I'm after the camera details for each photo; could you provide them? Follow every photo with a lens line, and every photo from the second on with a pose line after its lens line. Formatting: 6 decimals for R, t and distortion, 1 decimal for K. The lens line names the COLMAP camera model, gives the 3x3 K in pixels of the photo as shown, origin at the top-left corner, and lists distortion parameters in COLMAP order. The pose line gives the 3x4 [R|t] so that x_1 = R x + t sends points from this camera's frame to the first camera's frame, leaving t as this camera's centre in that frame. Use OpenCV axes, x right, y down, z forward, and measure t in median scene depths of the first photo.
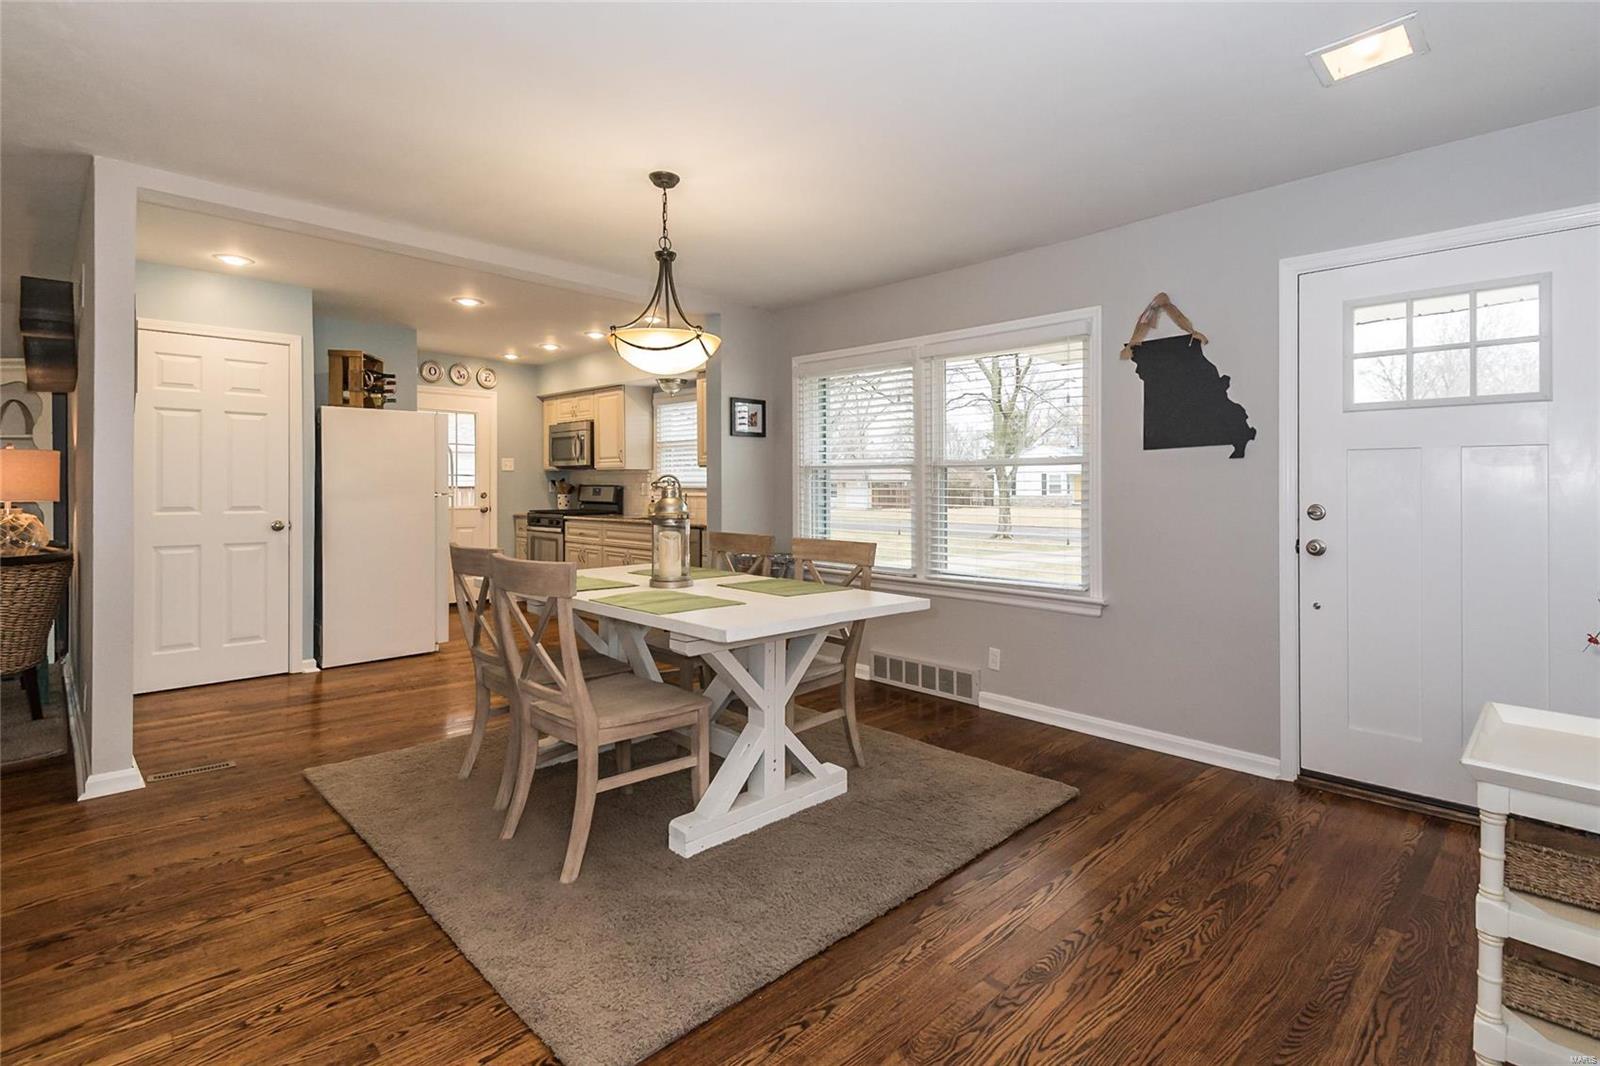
lens RADIAL K [[739.8, 0, 780.5], [0, 739.8, 491.9], [0, 0, 1]] dist [0.018073, -0.007608]
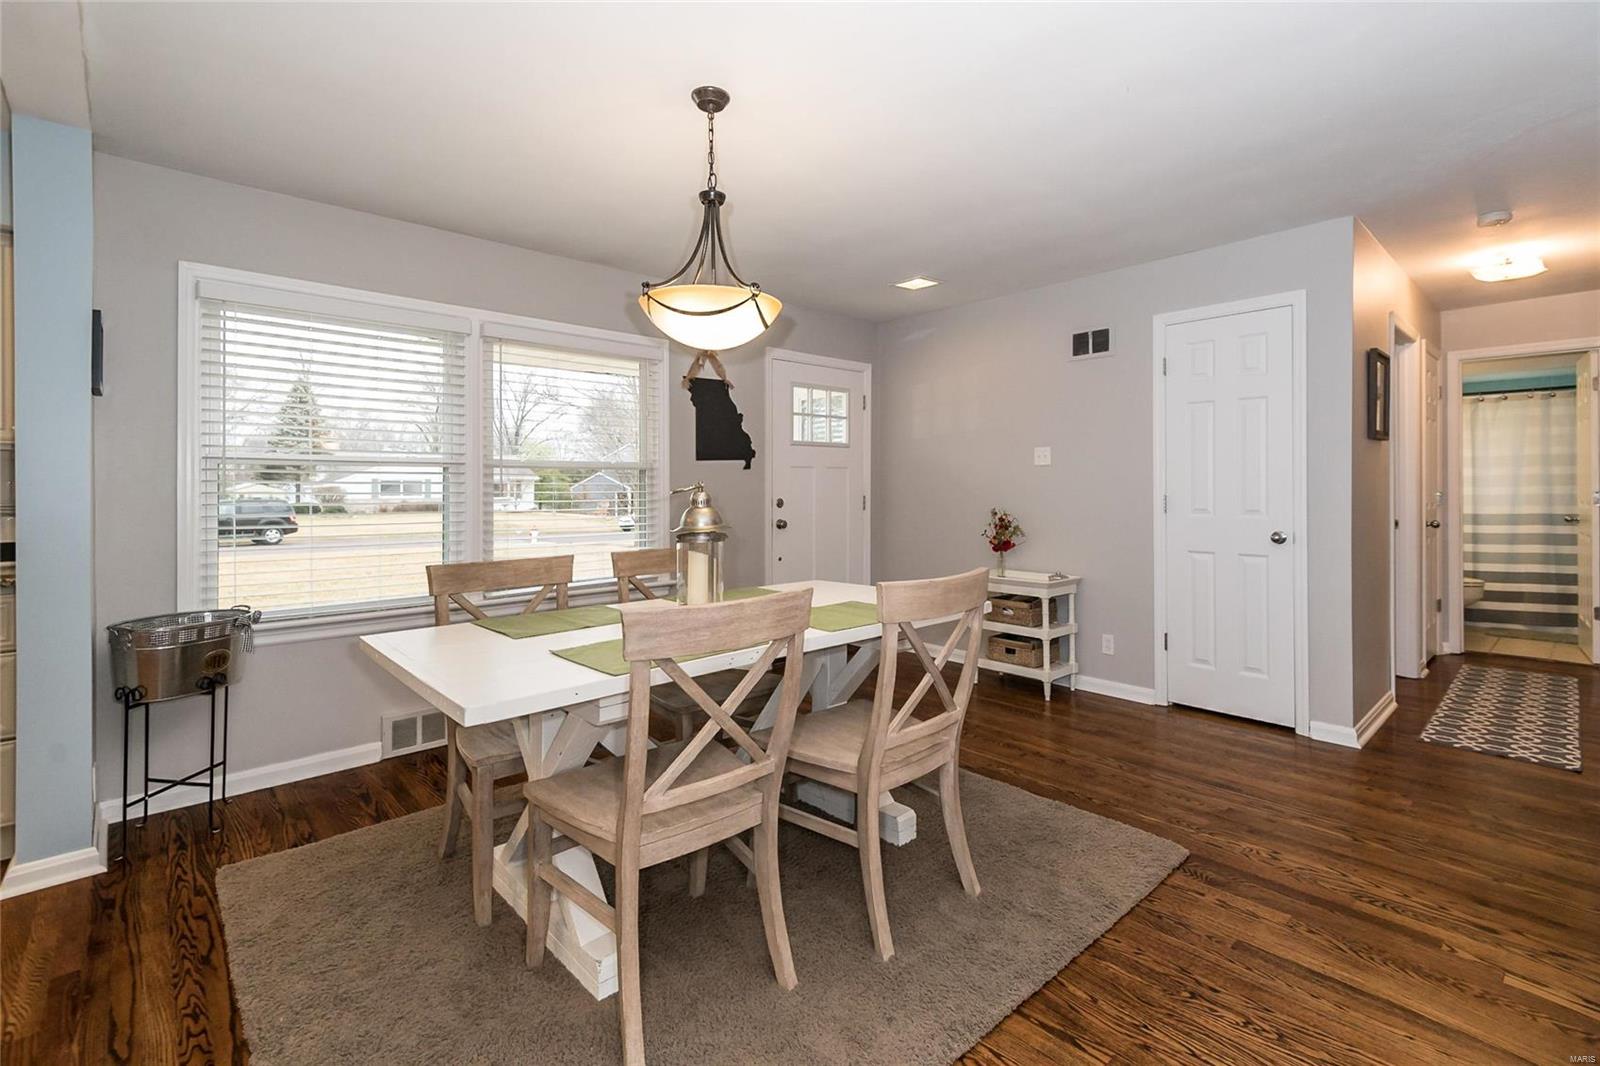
lens RADIAL K [[739.8, 0, 817.3], [0, 739.8, 480.5], [0, 0, 1]] dist [0.018073, -0.007608]
pose [[0.027361, 0.000118, 0.999626, -0.559544], [0.005719, 0.999984, -0.000275, -0.012926], [-0.999609, 0.005724, 0.027360, 0.511497]]
